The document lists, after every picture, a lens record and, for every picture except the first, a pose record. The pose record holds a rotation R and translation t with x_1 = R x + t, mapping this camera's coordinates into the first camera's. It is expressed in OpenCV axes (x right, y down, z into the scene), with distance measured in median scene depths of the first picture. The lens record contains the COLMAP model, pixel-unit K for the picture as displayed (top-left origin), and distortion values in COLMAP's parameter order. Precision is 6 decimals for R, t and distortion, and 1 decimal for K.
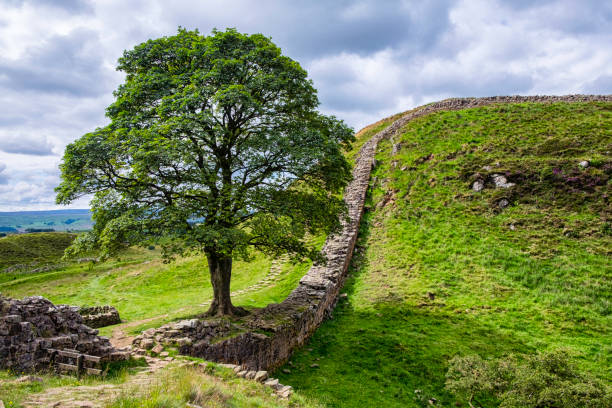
lens RADIAL K [[465.2, 0, 304.8], [0, 465.2, 212.0], [0, 0, 1]] dist [-0.021912, 0.001951]
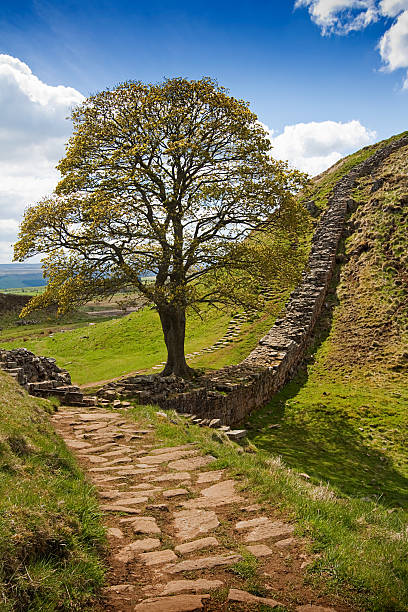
lens RADIAL K [[632.0, 0, 204.0], [0, 632.0, 306.0], [0, 0, 1]] dist [0.001209, 0.000406]
pose [[0.992380, -0.012245, -0.122601, 0.040128], [0.021625, 0.996913, 0.075472, -0.018831], [0.121299, -0.077549, 0.989582, -0.274939]]
